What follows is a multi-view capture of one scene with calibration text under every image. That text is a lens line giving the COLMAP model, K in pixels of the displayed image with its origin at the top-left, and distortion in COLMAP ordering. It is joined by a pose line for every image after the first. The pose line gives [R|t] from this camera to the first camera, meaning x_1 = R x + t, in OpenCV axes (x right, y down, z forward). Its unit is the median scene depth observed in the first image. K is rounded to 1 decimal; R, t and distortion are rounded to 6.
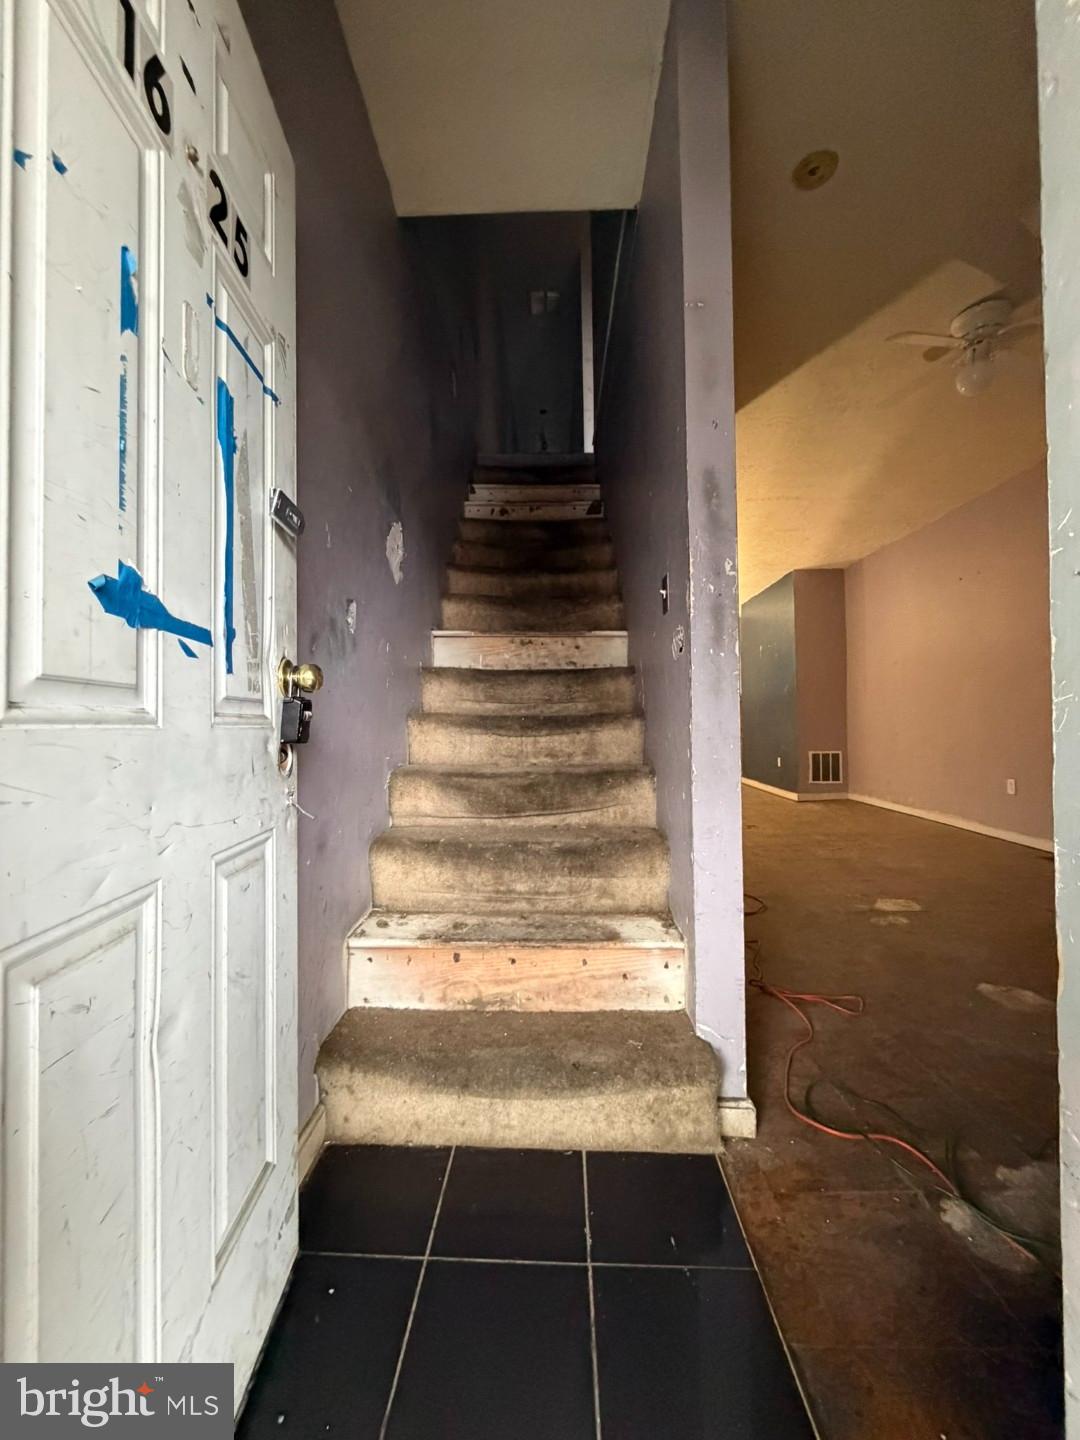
lens RADIAL K [[572.6, 0, 540.1], [0, 572.6, 713.3], [0, 0, 1]] dist [0.000661, -0.000173]
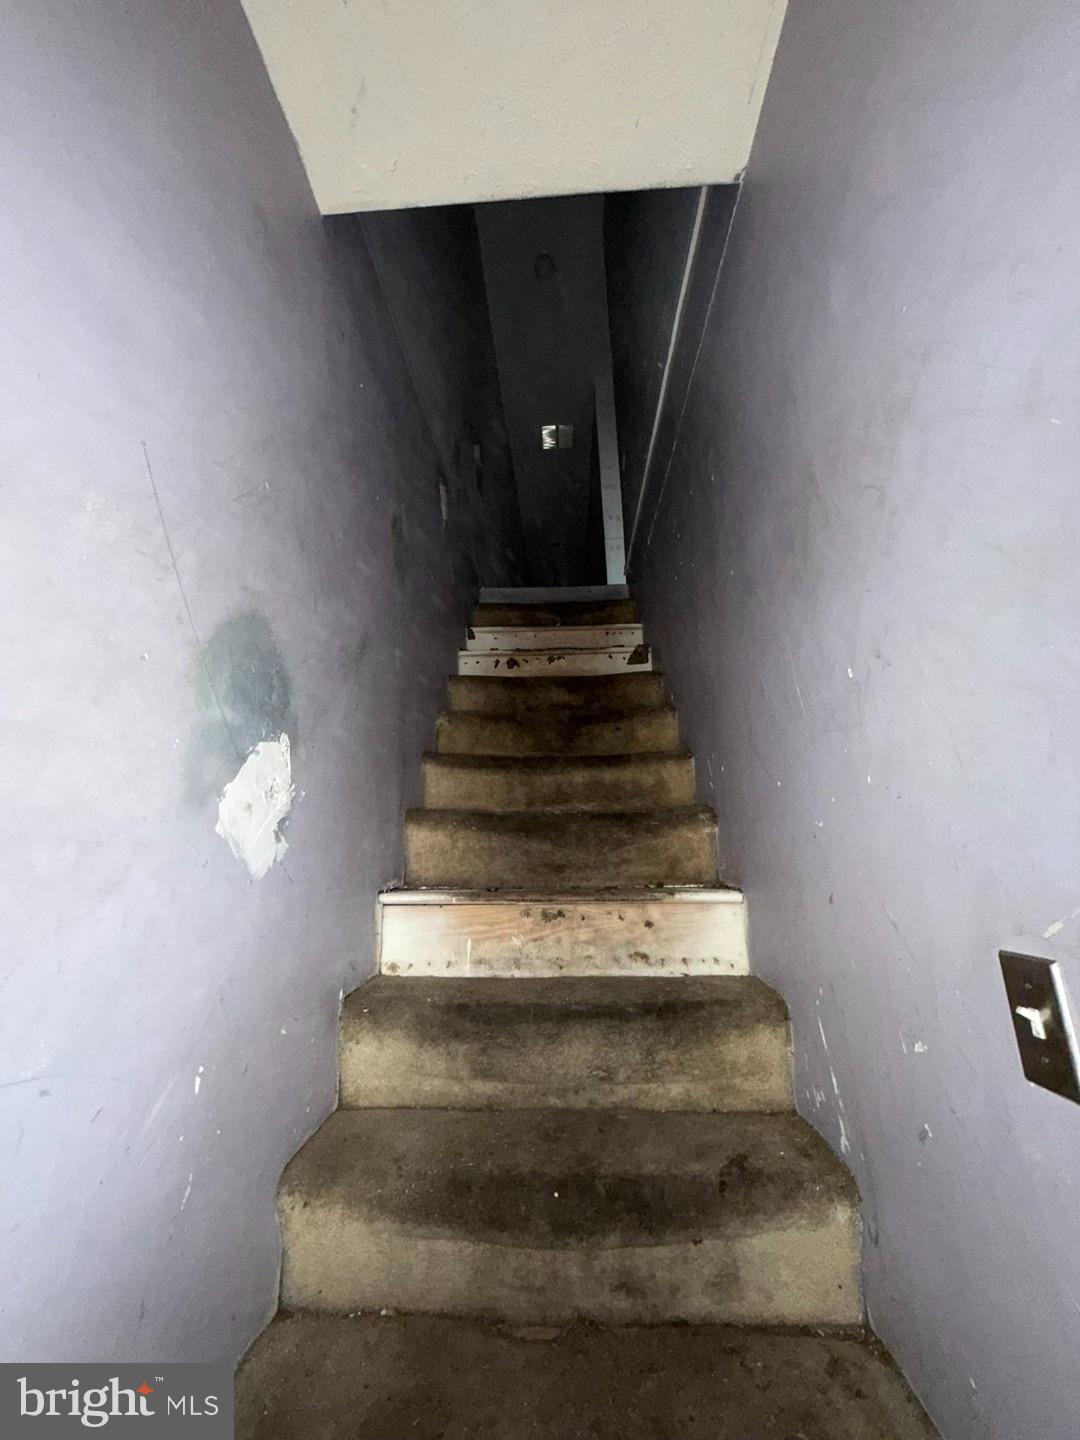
lens RADIAL K [[572.6, 0, 540.9], [0, 572.6, 719.9], [0, 0, 1]] dist [0.000661, -0.000173]
pose [[0.999581, -0.020998, -0.019944, -0.023336], [0.016651, 0.980175, -0.197432, -0.220969], [0.023694, 0.197017, 0.980114, 0.485507]]
